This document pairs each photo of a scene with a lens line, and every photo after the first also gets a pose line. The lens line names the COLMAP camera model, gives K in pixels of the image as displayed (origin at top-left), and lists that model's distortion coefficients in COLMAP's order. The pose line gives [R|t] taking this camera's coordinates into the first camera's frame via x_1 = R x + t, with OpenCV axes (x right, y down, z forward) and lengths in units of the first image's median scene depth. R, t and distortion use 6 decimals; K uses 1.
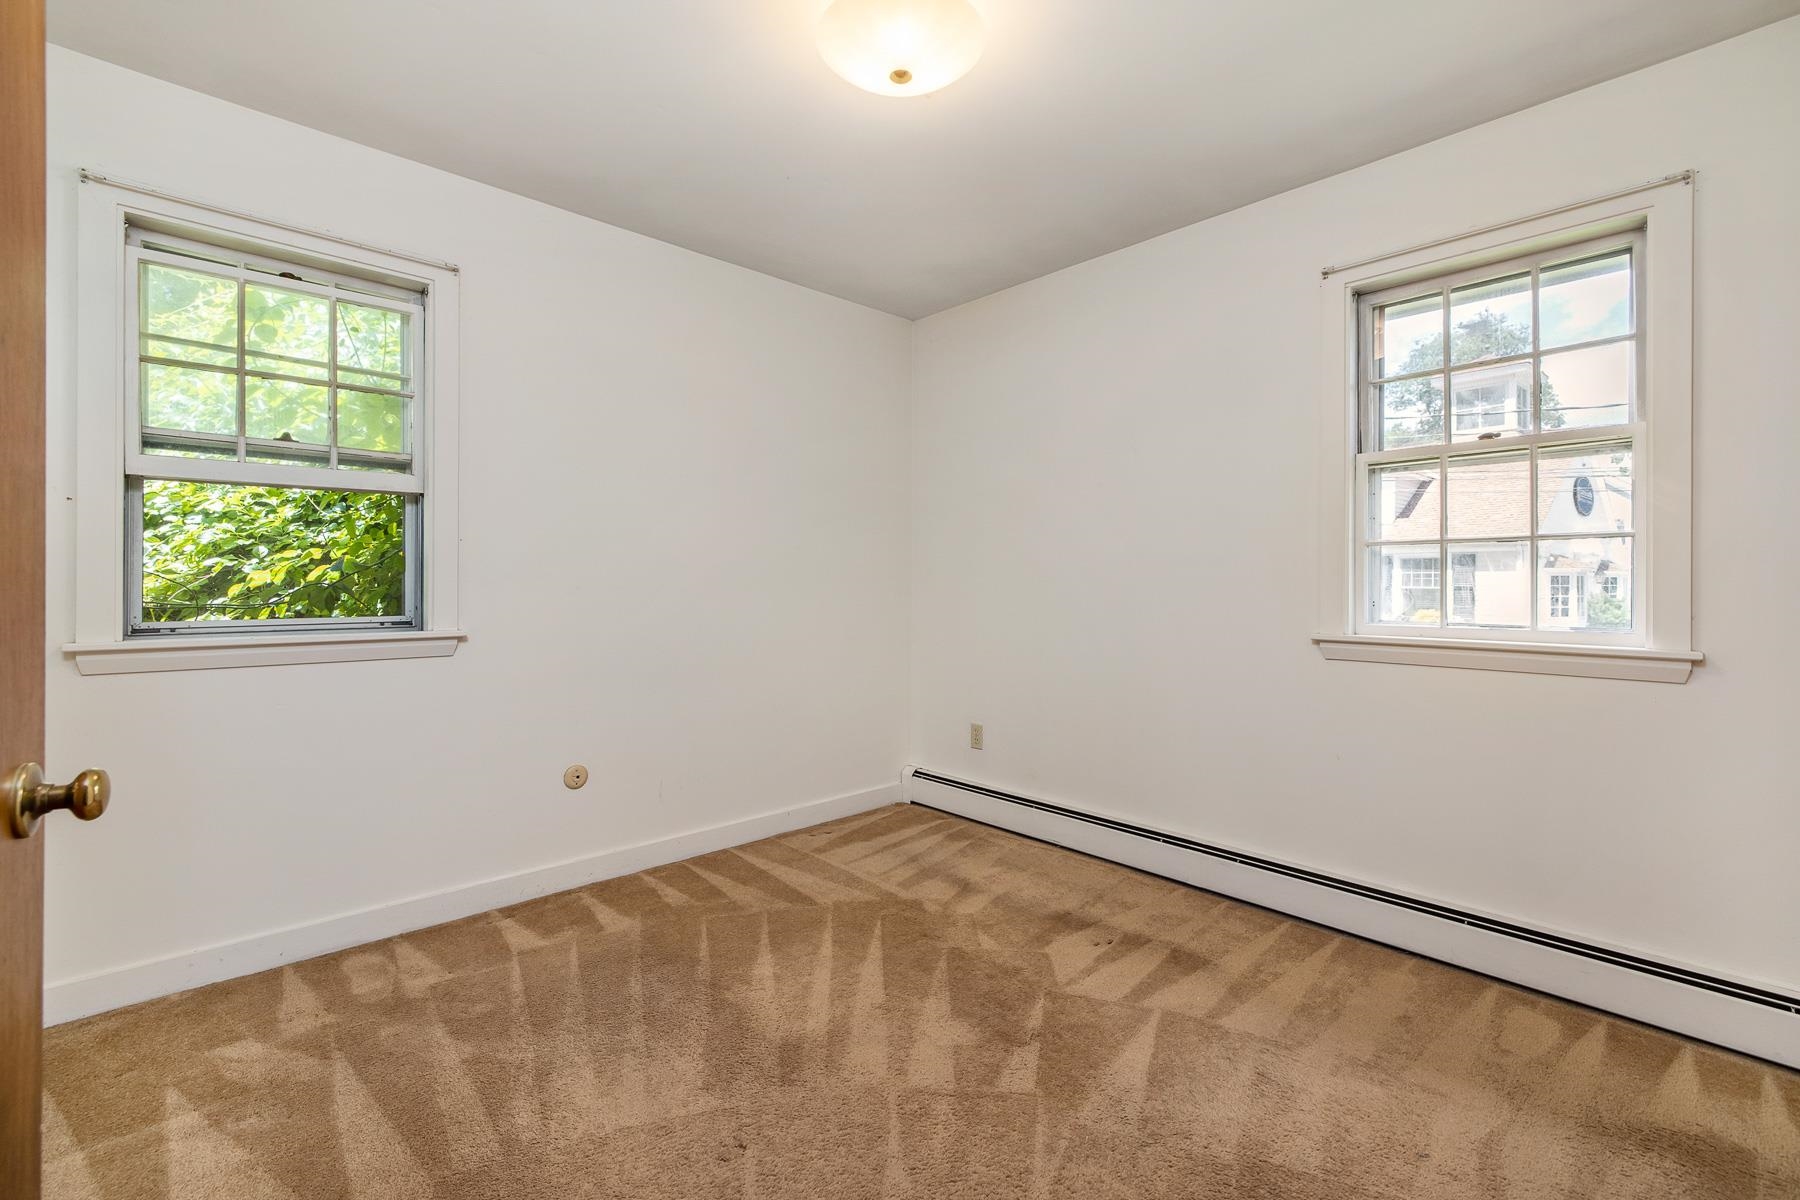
lens RADIAL K [[772.7, 0, 870.6], [0, 772.7, 582.5], [0, 0, 1]] dist [0.008858, -0.002786]
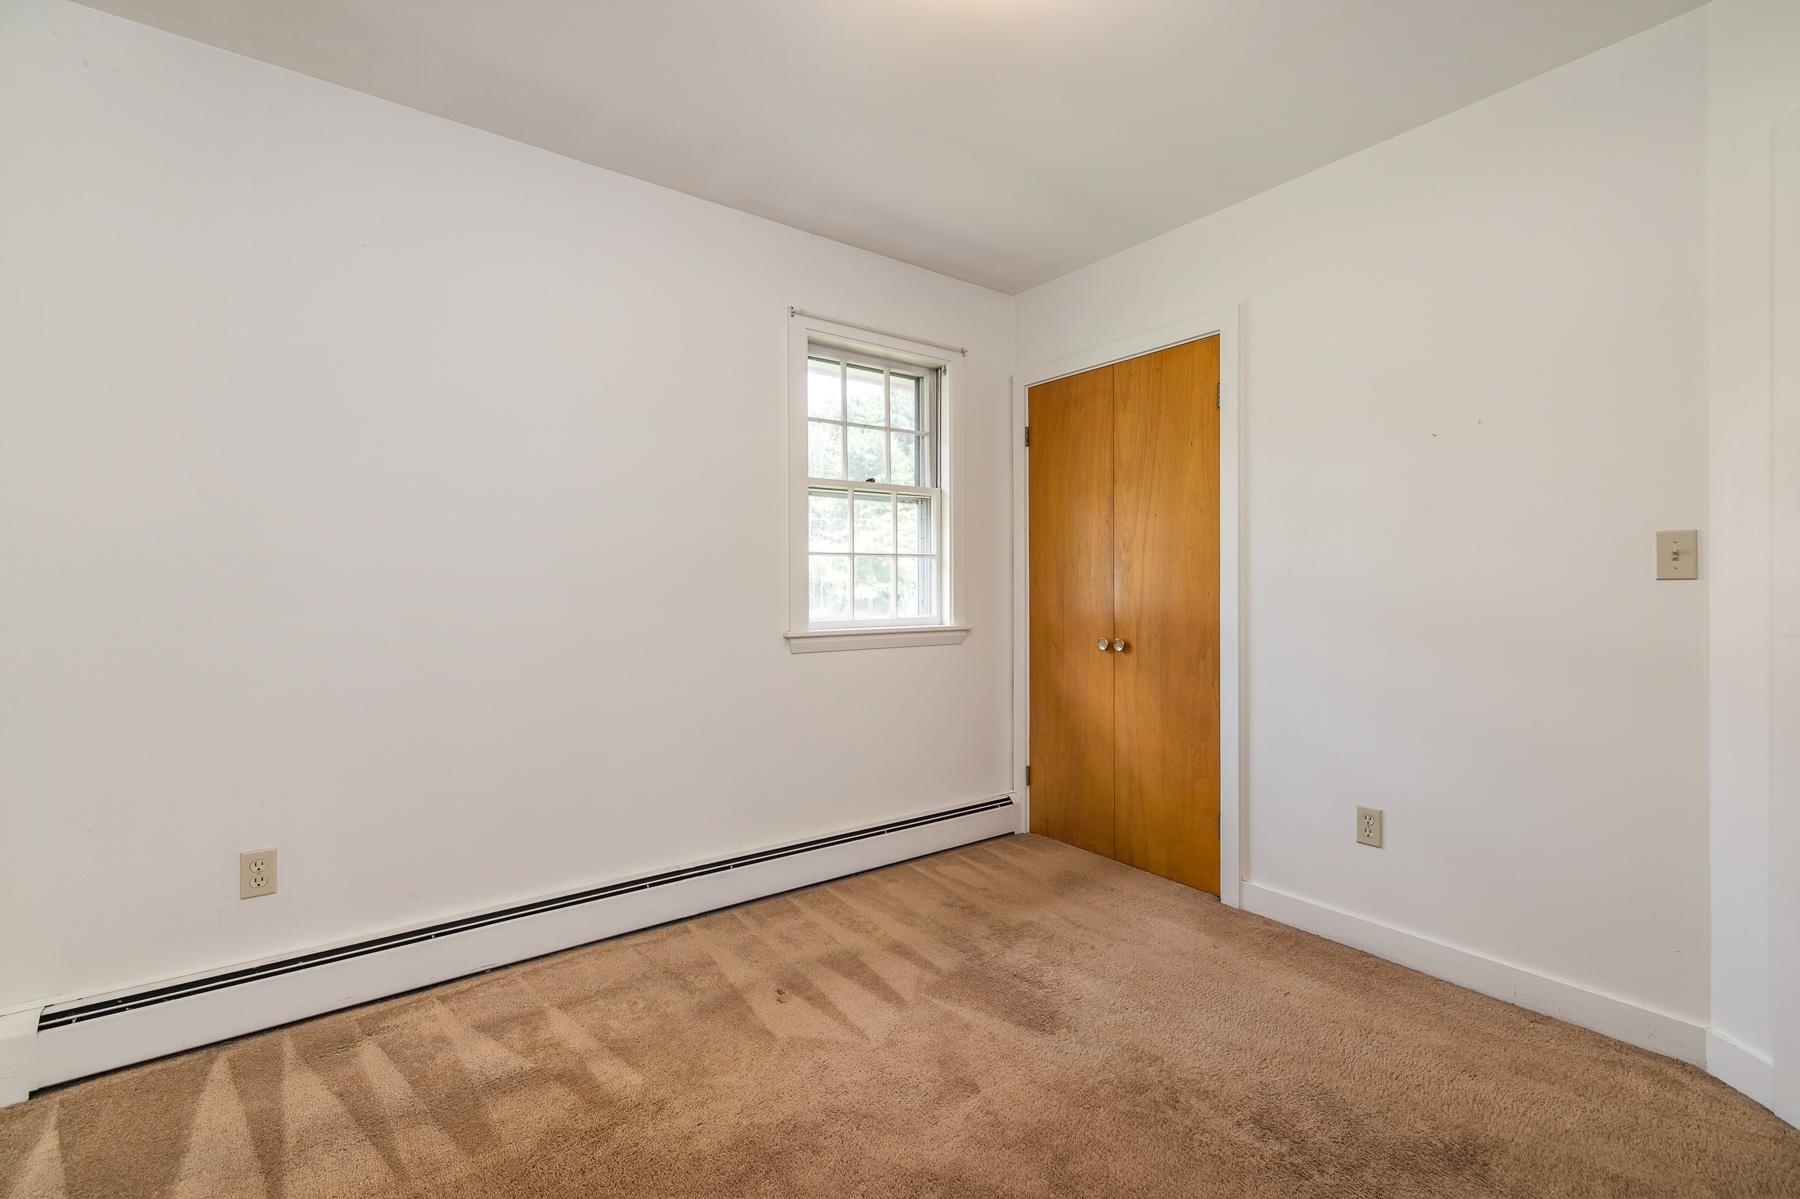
lens RADIAL K [[772.7, 0, 902.7], [0, 772.7, 600.6], [0, 0, 1]] dist [0.008858, -0.002786]
pose [[0.091331, -0.013384, 0.995731, -1.057725], [0.005295, 0.999902, 0.012955, 0.016905], [-0.995806, 0.004089, 0.091393, 1.503637]]
